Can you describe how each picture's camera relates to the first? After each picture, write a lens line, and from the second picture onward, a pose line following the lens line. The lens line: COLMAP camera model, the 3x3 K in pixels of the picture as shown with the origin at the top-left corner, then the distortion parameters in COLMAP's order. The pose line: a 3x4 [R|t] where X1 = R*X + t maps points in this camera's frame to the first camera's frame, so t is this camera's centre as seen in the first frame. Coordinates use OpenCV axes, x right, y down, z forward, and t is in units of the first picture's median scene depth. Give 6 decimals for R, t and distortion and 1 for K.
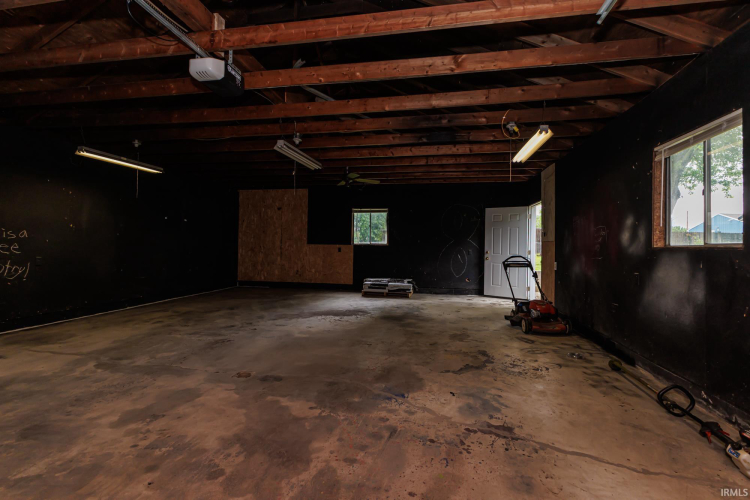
lens RADIAL K [[333.4, 0, 376.2], [0, 333.4, 249.5], [0, 0, 1]] dist [0.011590, 0.000055]
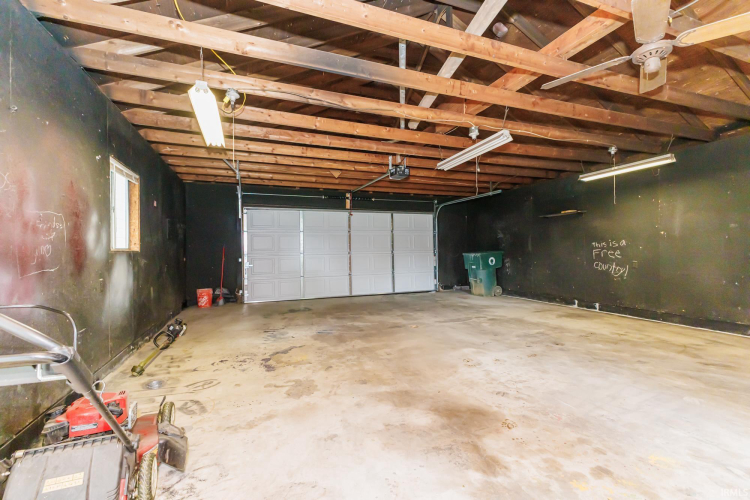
lens RADIAL K [[333.4, 0, 374.3], [0, 333.4, 250.2], [0, 0, 1]] dist [0.011590, 0.000055]
pose [[-0.849461, -0.007722, -0.527595, 0.604943], [-0.004193, 0.999960, -0.007885, -0.004283], [0.527634, -0.004486, -0.849460, 2.074664]]
